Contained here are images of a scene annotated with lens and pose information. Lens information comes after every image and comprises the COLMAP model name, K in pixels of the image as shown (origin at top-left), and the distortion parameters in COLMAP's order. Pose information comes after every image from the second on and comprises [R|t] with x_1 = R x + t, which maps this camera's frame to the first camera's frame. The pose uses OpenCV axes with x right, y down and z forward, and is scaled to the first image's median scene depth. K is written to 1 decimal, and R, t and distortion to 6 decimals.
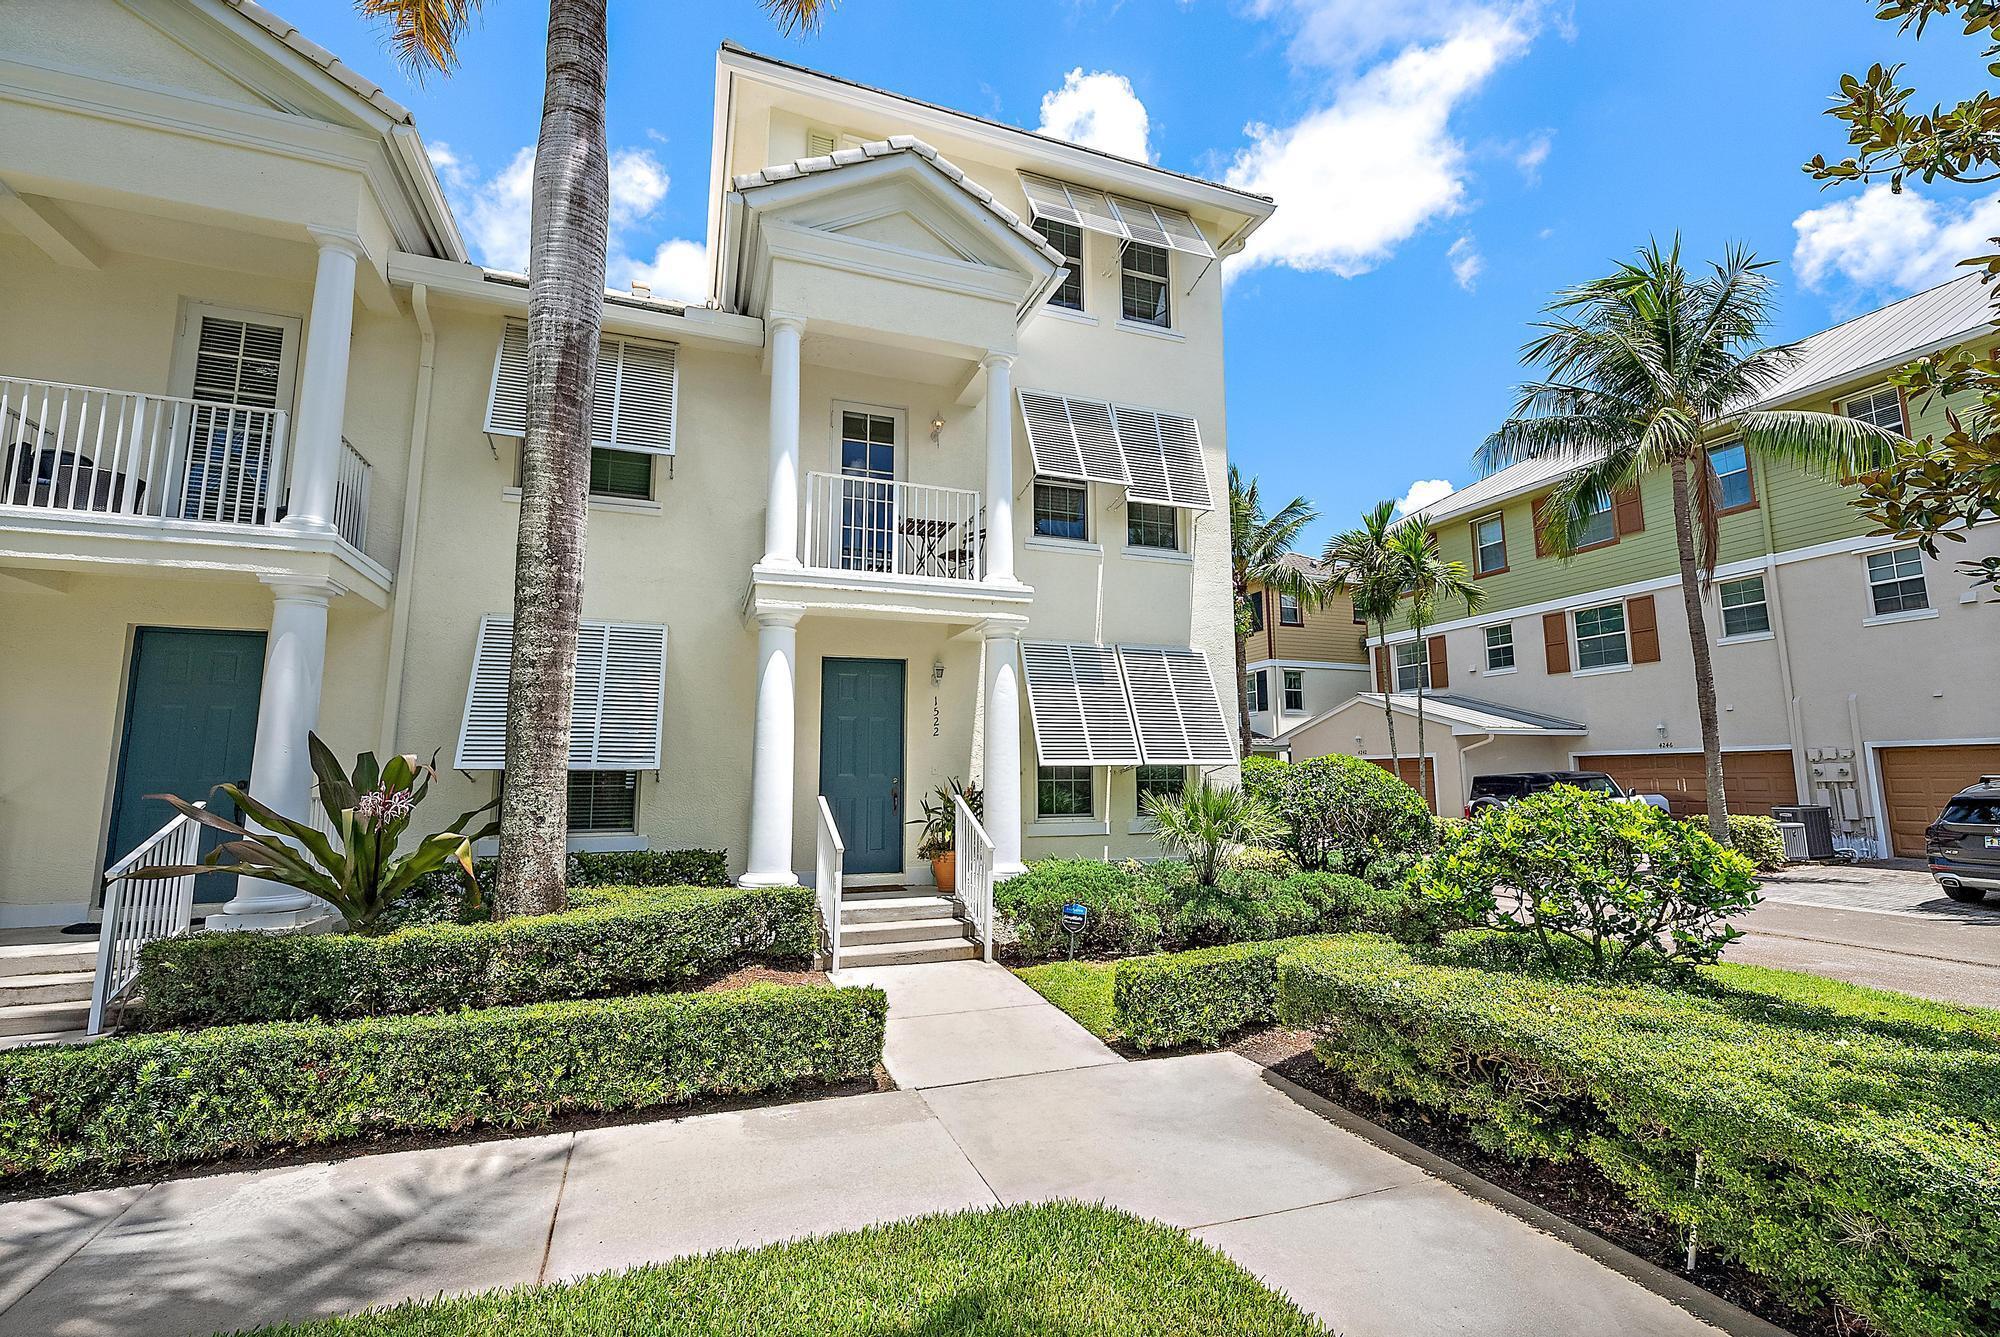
lens RADIAL K [[883.7, 0, 993.7], [0, 883.7, 658.4], [0, 0, 1]] dist [0.015891, 0.000061]
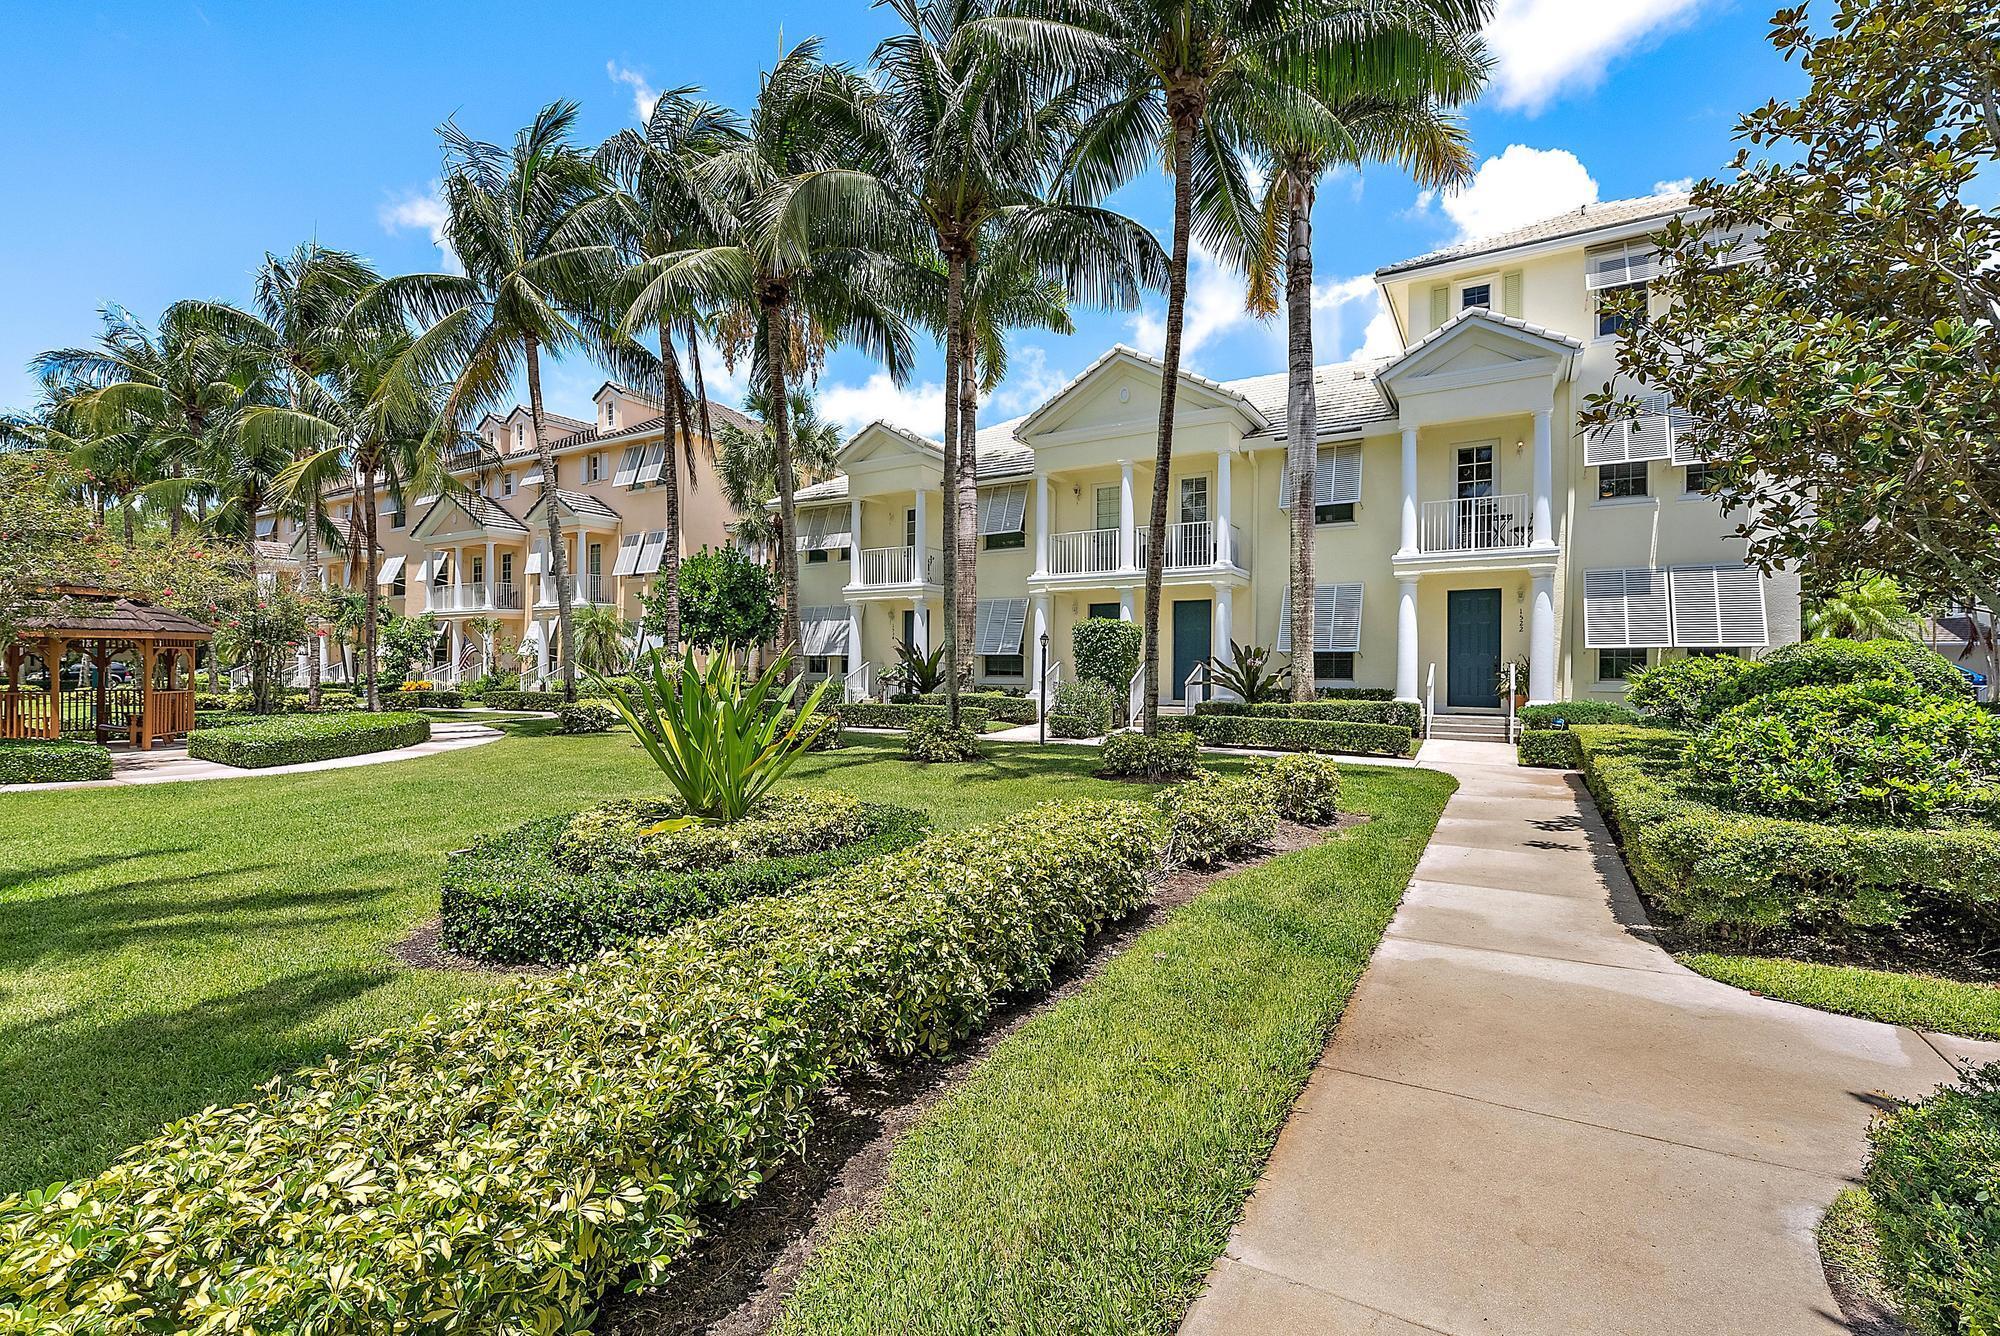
lens RADIAL K [[883.7, 0, 993.7], [0, 883.7, 657.9], [0, 0, 1]] dist [0.015891, 0.000061]
pose [[0.631674, -0.004514, -0.775221, 0.789295], [0.101534, 0.991851, 0.076958, -0.126466], [0.768556, -0.127323, 0.626985, -1.135115]]
